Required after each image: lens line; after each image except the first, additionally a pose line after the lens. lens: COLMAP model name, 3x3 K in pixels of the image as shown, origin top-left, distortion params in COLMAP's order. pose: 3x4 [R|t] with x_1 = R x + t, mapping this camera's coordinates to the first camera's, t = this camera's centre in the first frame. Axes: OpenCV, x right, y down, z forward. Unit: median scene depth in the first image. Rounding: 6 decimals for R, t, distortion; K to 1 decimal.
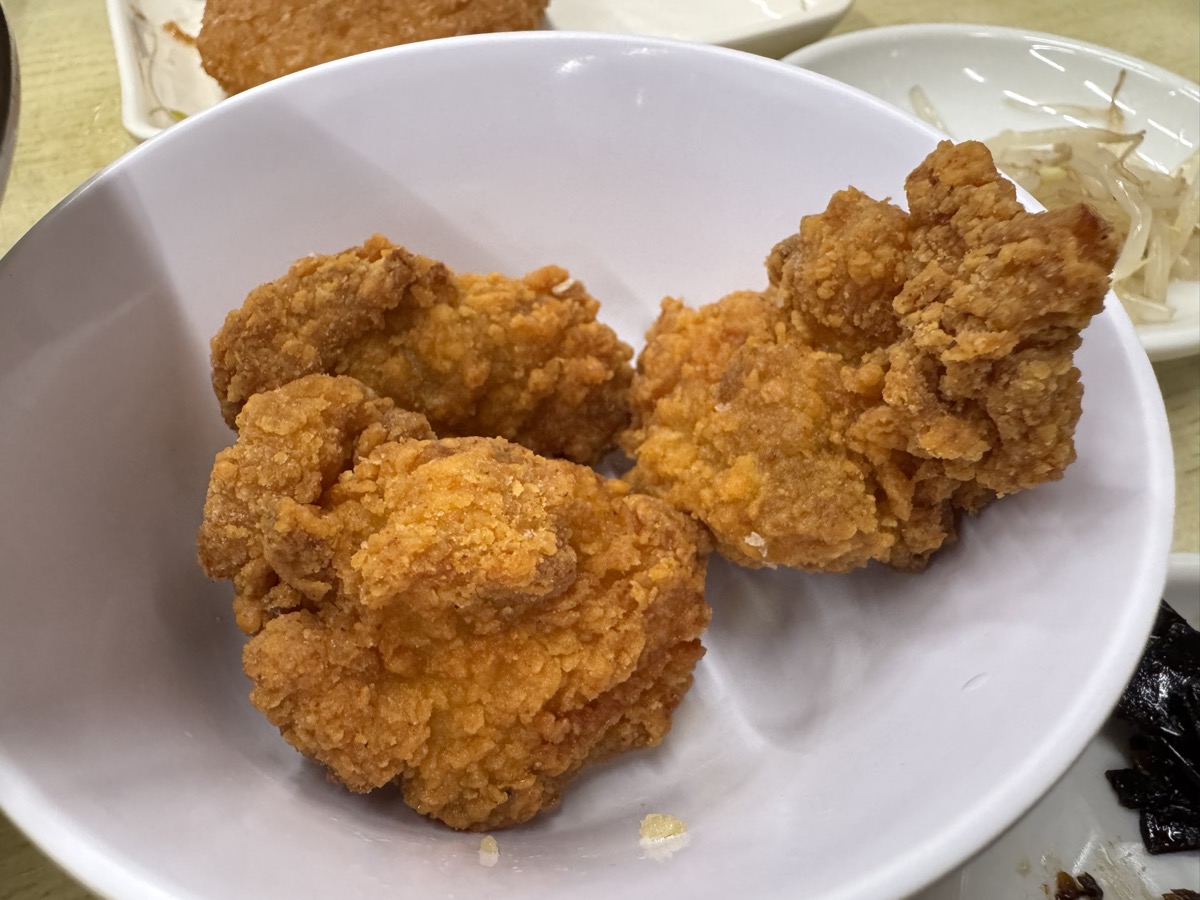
lens RADIAL K [[926.5, 0, 541.0], [0, 926.5, 425.3], [0, 0, 1]] dist [0.001708, 0.003496]
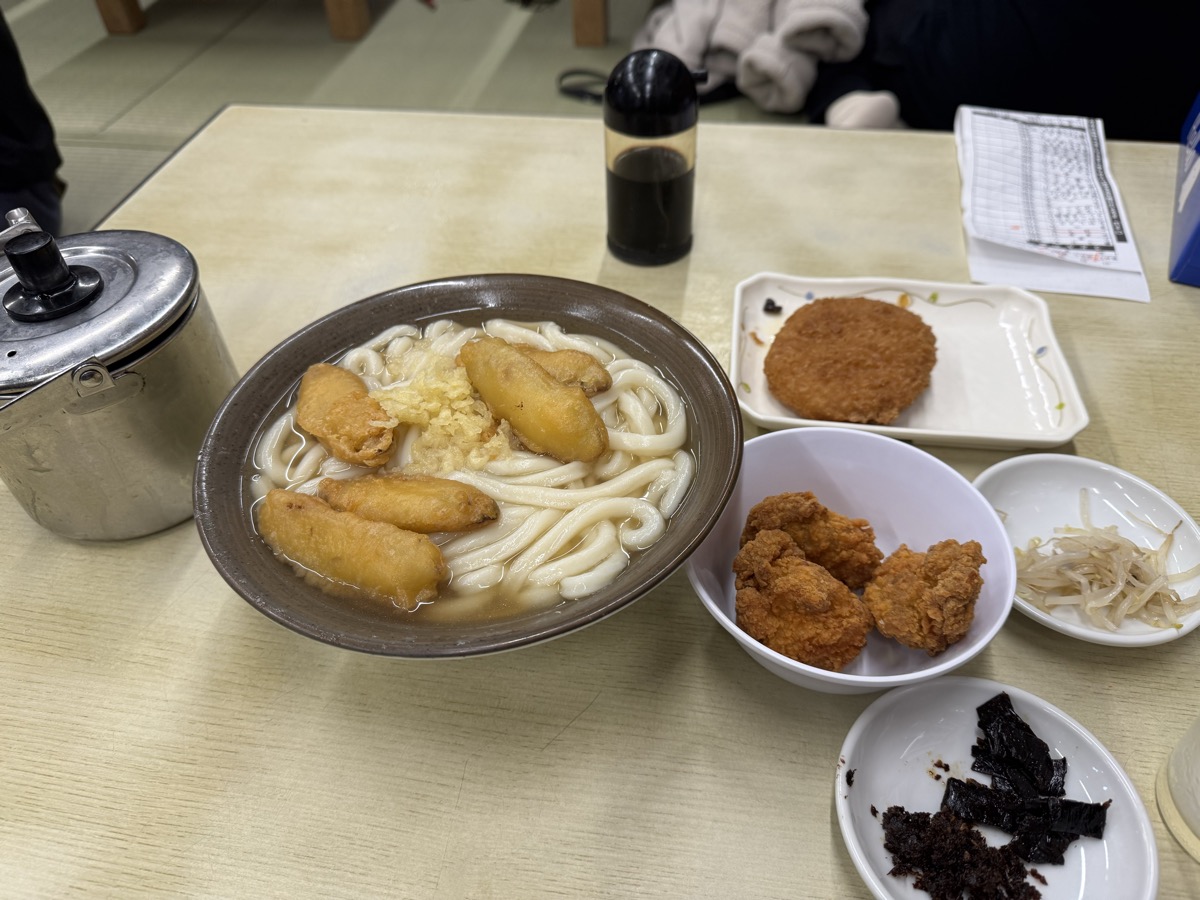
lens RADIAL K [[926.5, 0, 541.0], [0, 926.5, 425.3], [0, 0, 1]] dist [0.001708, 0.003496]
pose [[0.859323, 0.343861, -0.378581, 0.180436], [-0.373712, 0.927527, -0.005809, -0.064115], [0.349146, 0.146472, 0.925550, -2.692585]]
